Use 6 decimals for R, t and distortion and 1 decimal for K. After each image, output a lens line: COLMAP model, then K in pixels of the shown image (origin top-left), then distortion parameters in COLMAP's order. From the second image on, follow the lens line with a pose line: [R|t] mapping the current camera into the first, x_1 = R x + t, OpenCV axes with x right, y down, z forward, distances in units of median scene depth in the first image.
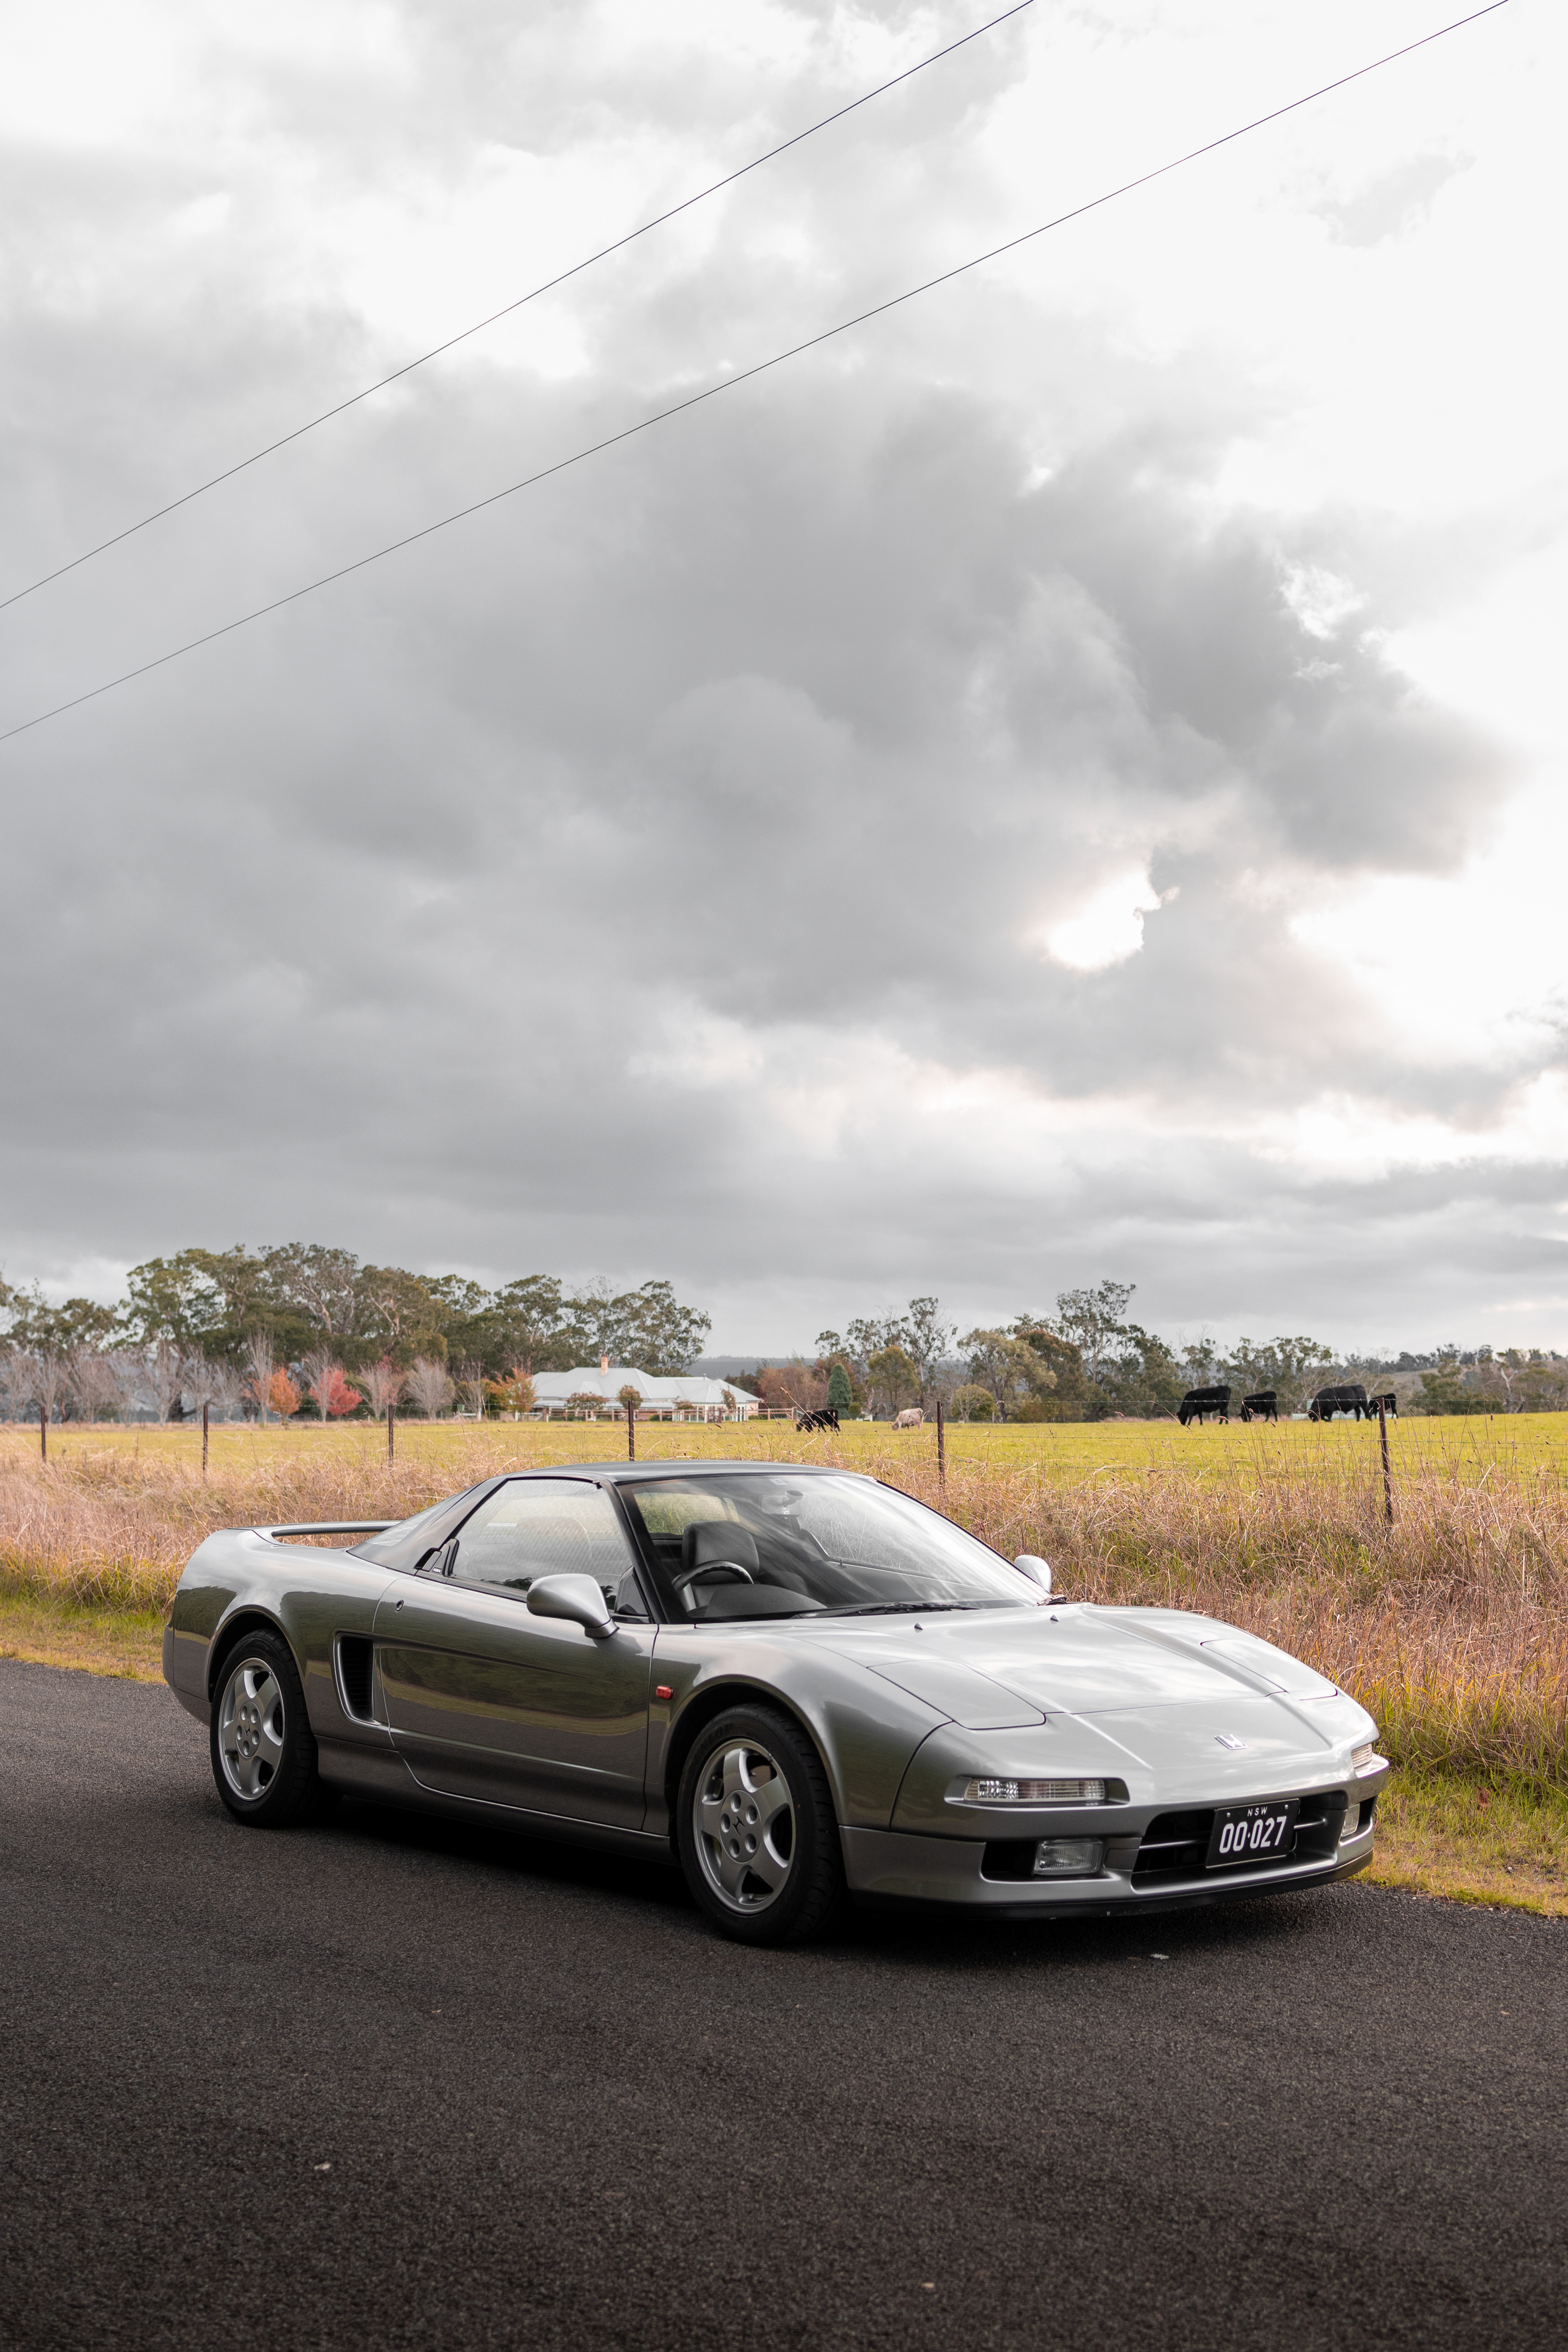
lens RADIAL K [[2694.8, 0, 831.4], [0, 2694.8, 1053.4], [0, 0, 1]] dist [0.001497, -0.010674]
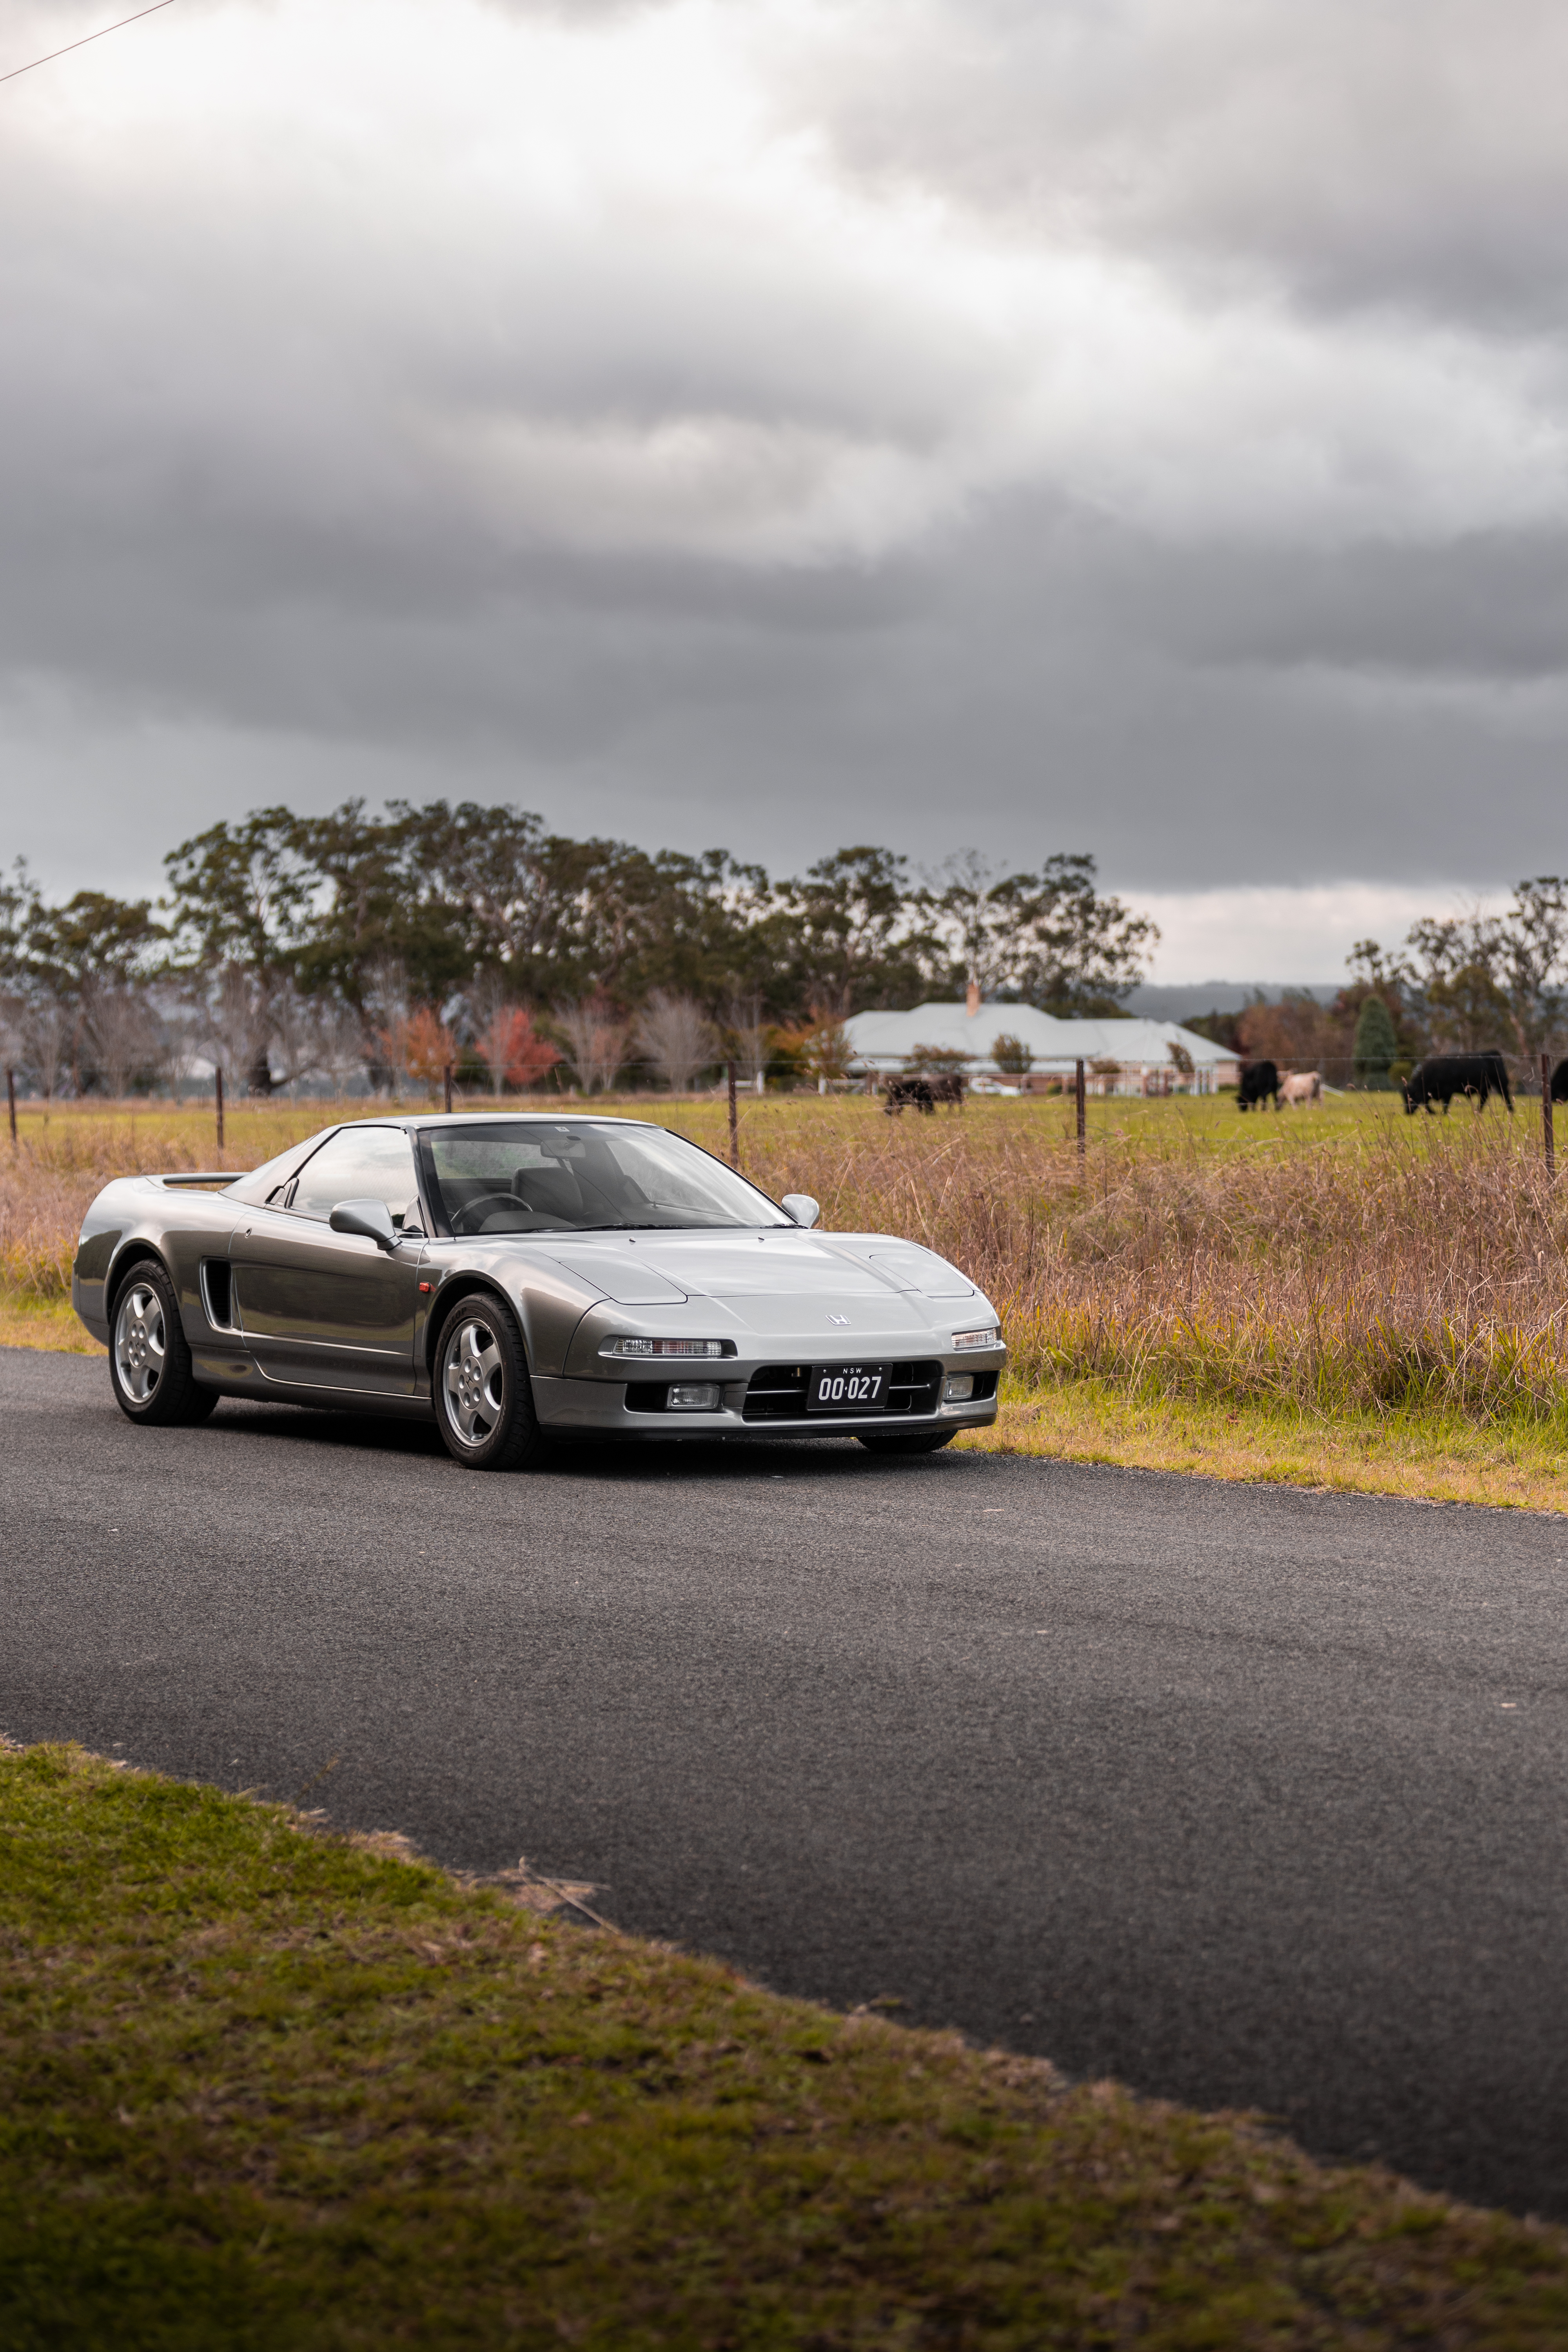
lens RADIAL K [[4808.7, 0, 717.2], [0, 4808.7, 1259.0], [0, 0, 1]] dist [0.158986, -0.757276]
pose [[0.989558, 0.003736, -0.144084, 0.377393], [0.020576, 0.985764, 0.166869, -0.143409], [0.142656, -0.168092, 0.975394, -1.122564]]
